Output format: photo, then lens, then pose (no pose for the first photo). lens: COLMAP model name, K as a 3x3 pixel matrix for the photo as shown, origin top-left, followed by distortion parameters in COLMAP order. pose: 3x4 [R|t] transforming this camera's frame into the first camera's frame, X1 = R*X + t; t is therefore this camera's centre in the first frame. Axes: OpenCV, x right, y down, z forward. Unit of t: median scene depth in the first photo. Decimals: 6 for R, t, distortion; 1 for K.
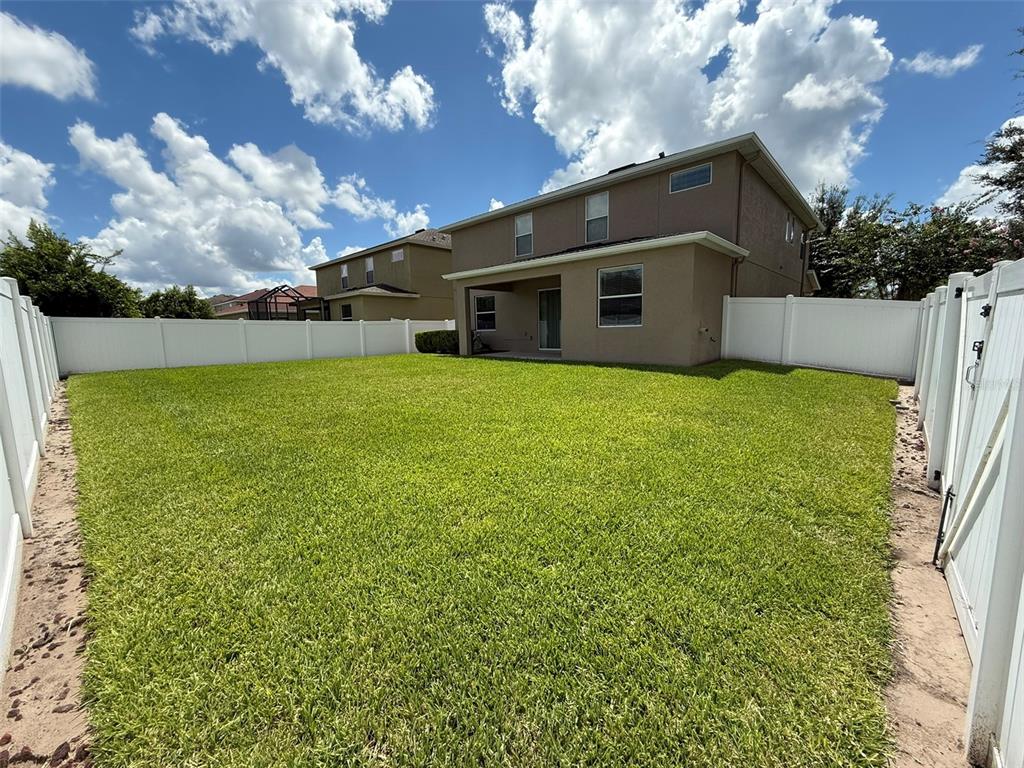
lens RADIAL K [[410.1, 0, 507.8], [0, 410.1, 384.7], [0, 0, 1]] dist [-0.001879, 0.000083]
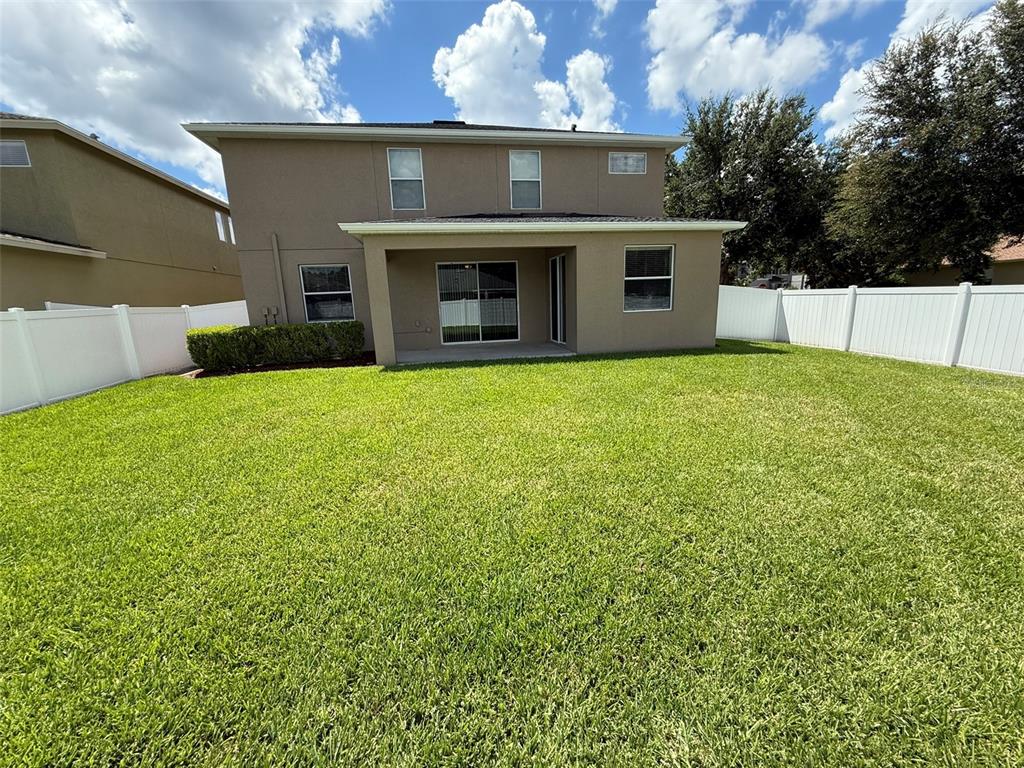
lens RADIAL K [[410.1, 0, 507.8], [0, 410.1, 384.7], [0, 0, 1]] dist [-0.001879, 0.000083]
pose [[0.631134, -0.149032, 0.761222, -0.559610], [0.129272, 0.987854, 0.086222, -0.089637], [-0.764826, 0.043987, 0.642734, 0.597100]]
